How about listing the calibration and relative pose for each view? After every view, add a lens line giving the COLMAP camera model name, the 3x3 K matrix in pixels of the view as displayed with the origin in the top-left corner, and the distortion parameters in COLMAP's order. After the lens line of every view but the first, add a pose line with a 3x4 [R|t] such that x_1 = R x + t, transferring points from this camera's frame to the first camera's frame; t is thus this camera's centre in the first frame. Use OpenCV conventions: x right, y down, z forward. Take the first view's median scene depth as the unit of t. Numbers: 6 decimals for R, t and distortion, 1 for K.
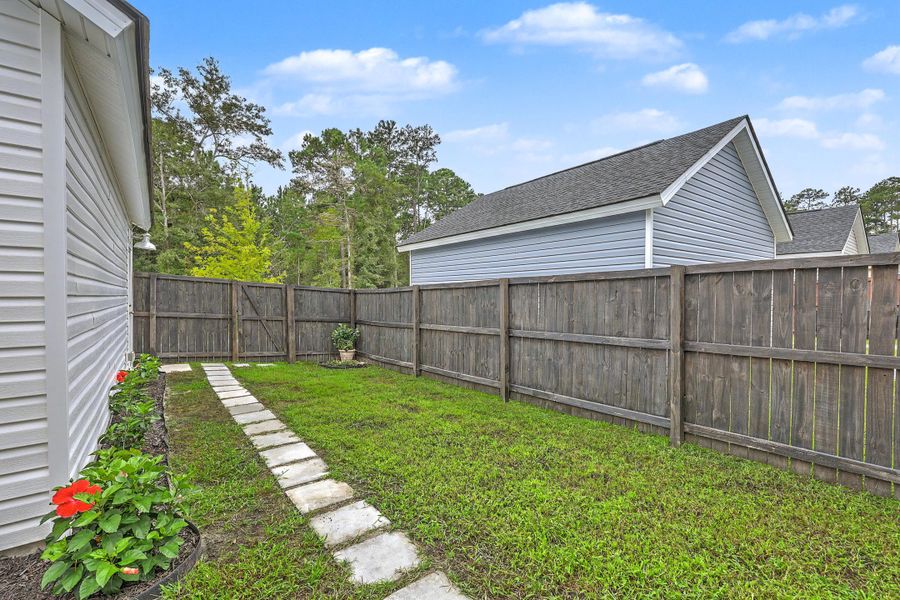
lens RADIAL K [[391.9, 0, 453.7], [0, 391.9, 301.0], [0, 0, 1]] dist [-0.008804, 0.001928]
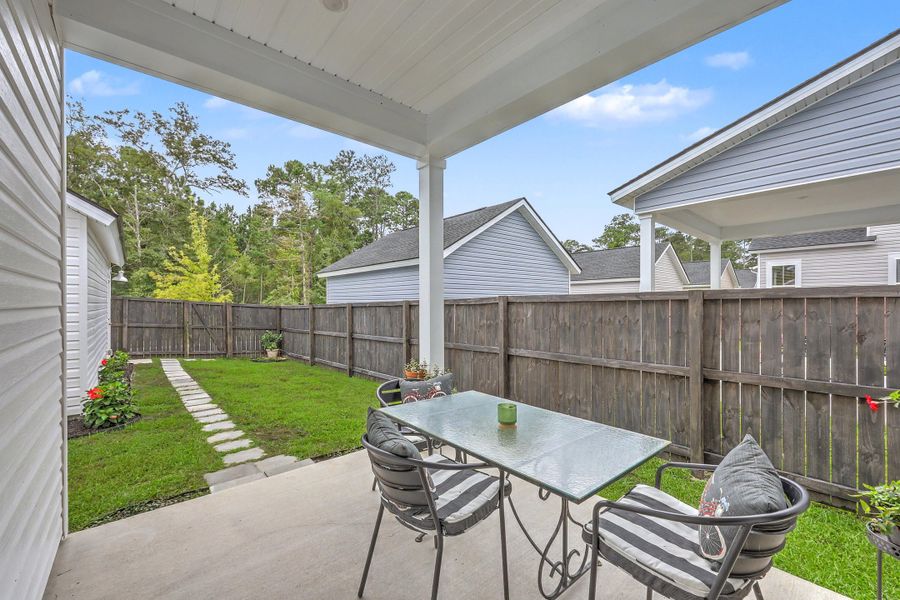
lens RADIAL K [[366.5, 0, 447.8], [0, 366.5, 303.8], [0, 0, 1]] dist [-0.001142, 0.000839]
pose [[0.998109, -0.000434, 0.061471, 0.194321], [0.001242, 0.999913, -0.013102, -0.014321], [-0.061460, 0.013154, 0.998023, -0.247079]]
